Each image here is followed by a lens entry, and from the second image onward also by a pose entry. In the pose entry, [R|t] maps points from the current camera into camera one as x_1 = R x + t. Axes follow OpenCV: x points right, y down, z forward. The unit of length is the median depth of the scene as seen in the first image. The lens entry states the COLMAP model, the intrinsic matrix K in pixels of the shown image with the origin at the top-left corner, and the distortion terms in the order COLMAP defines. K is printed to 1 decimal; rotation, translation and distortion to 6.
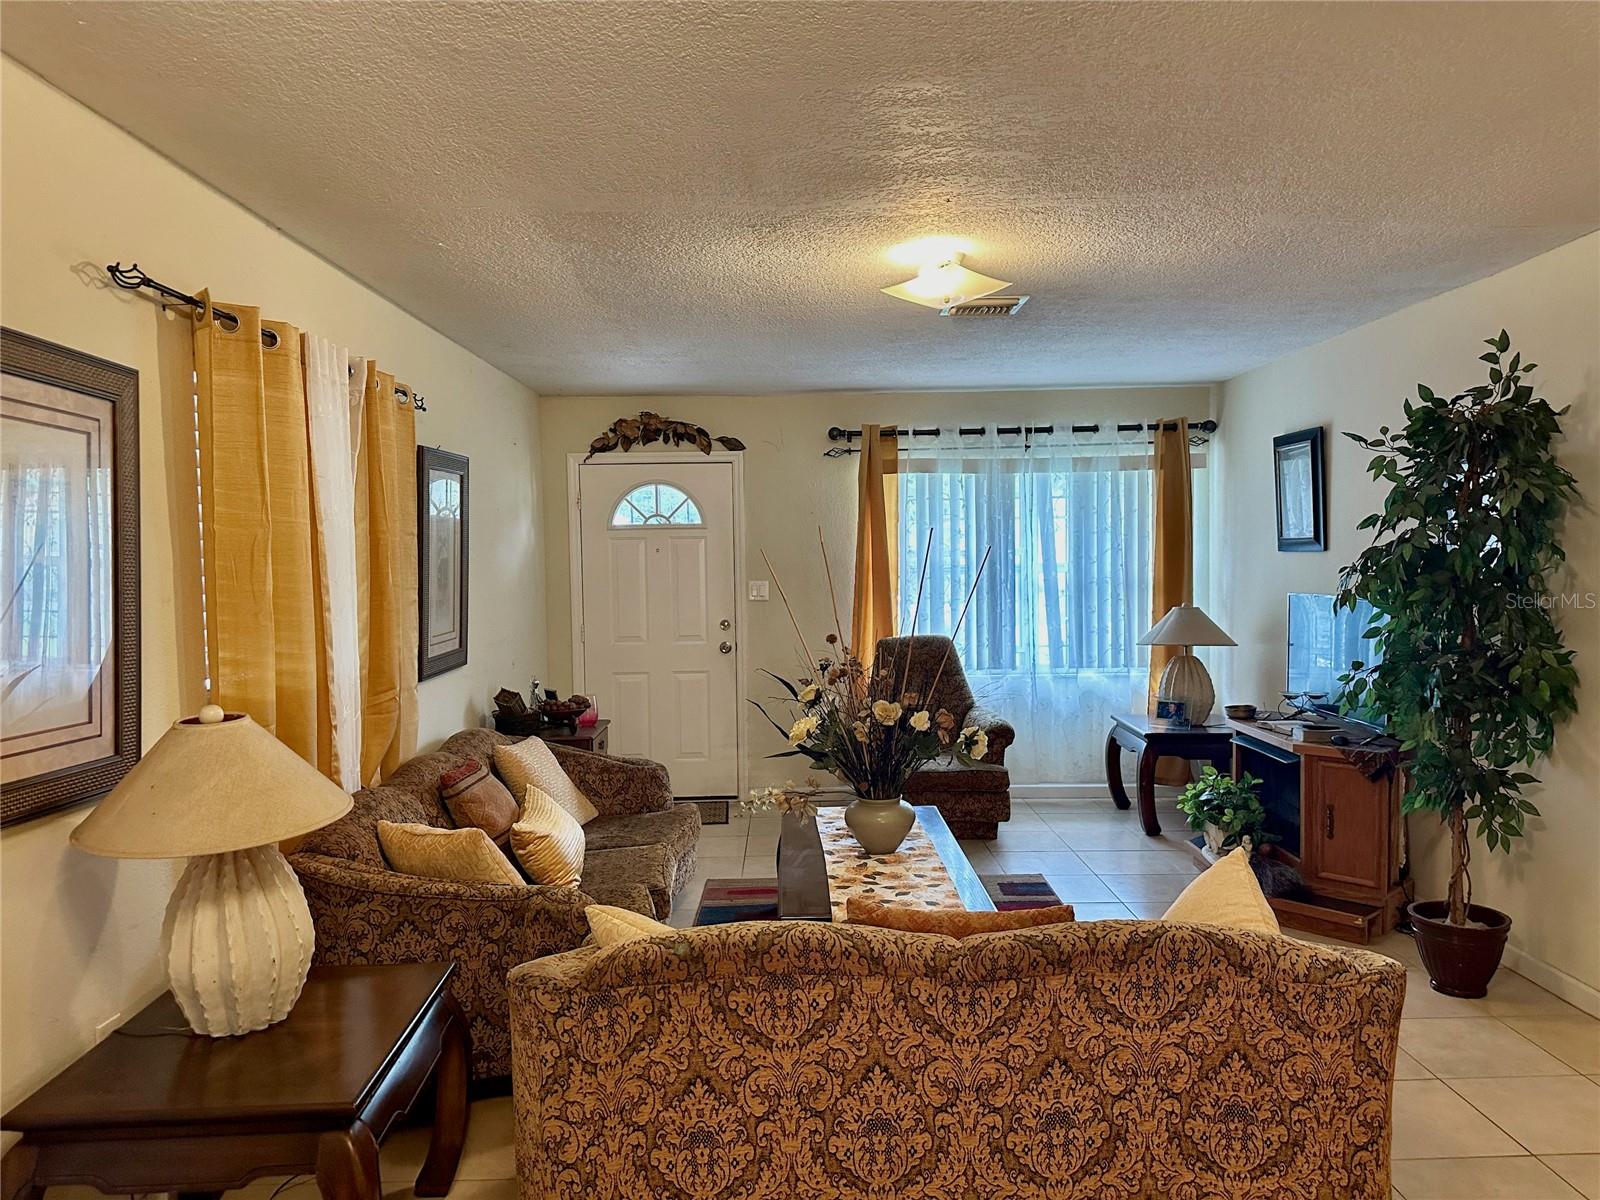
lens RADIAL K [[1119.8, 0, 802.3], [0, 1119.8, 601.2], [0, 0, 1]] dist [0.048112, -0.042025]
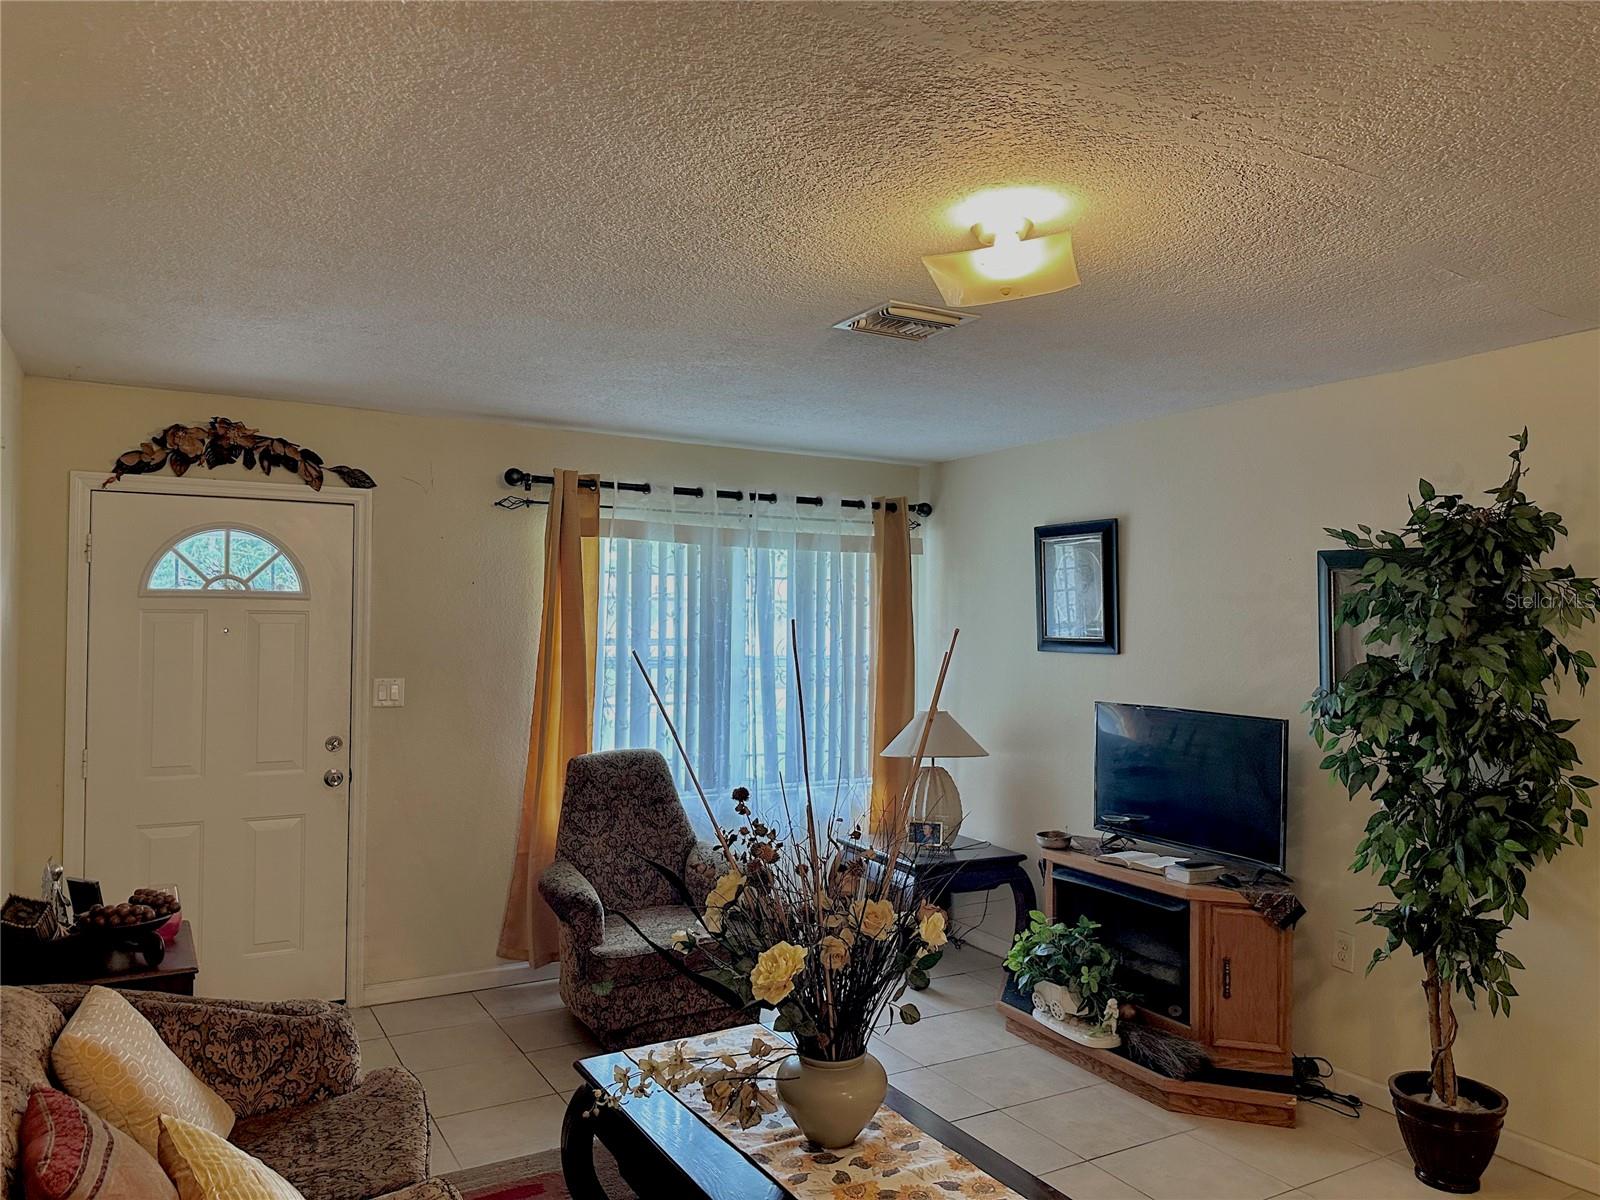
lens RADIAL K [[1119.8, 0, 810.3], [0, 1119.8, 594.8], [0, 0, 1]] dist [0.048112, -0.042025]
pose [[0.869253, 0.039488, 0.492788, -0.162553], [-0.005261, 0.997487, -0.070650, -0.021916], [-0.494340, 0.058821, 0.867277, 0.269486]]
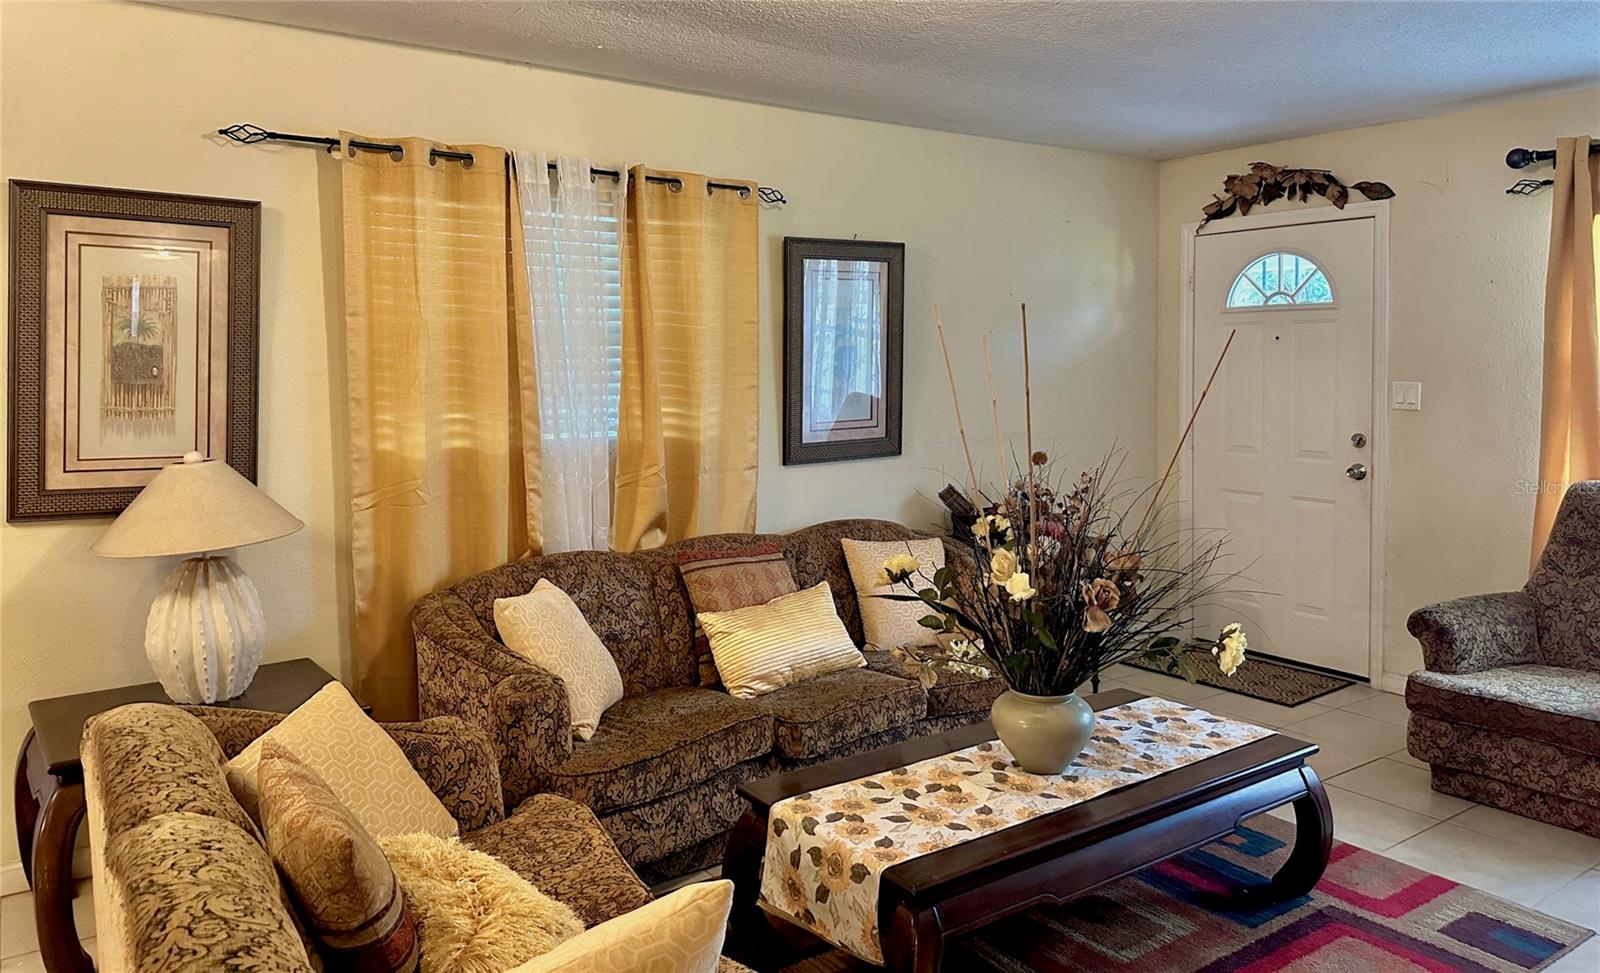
lens RADIAL K [[1128.3, 0, 795.2], [0, 1128.3, 377.8], [0, 0, 1]] dist [-0.034816, -0.003521]
pose [[0.549645, 0.030004, -0.834859, 0.345630], [-0.042219, 0.999075, 0.008110, -0.010258], [0.834331, 0.030789, 0.550403, 0.301363]]
